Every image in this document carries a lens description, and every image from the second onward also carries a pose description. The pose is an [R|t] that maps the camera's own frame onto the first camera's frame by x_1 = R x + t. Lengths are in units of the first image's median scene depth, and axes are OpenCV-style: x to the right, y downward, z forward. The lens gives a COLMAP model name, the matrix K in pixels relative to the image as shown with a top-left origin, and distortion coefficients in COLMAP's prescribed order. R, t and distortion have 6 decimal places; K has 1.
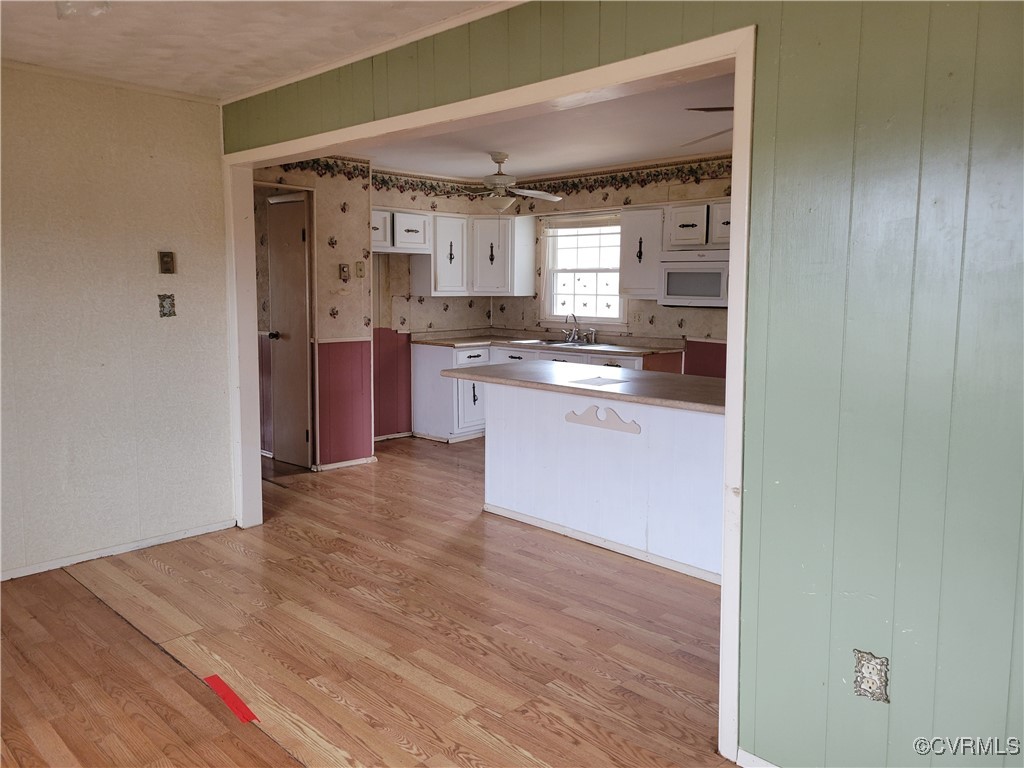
lens RADIAL K [[775.4, 0, 507.6], [0, 775.4, 383.1], [0, 0, 1]] dist [-0.003099, -0.000095]
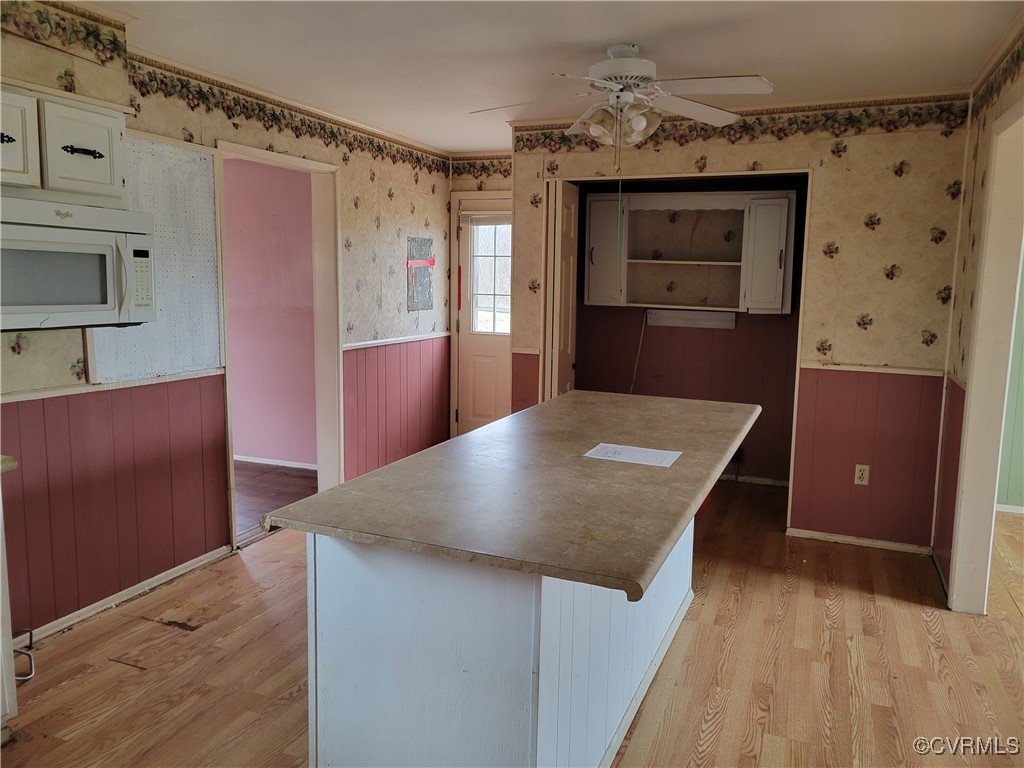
lens RADIAL K [[775.4, 0, 507.6], [0, 775.4, 383.1], [0, 0, 1]] dist [-0.003099, -0.000095]
pose [[-0.368000, -0.124943, 0.921393, -0.433808], [0.118722, 0.976506, 0.179834, -0.188512], [-0.922215, 0.175568, -0.344521, 1.488329]]
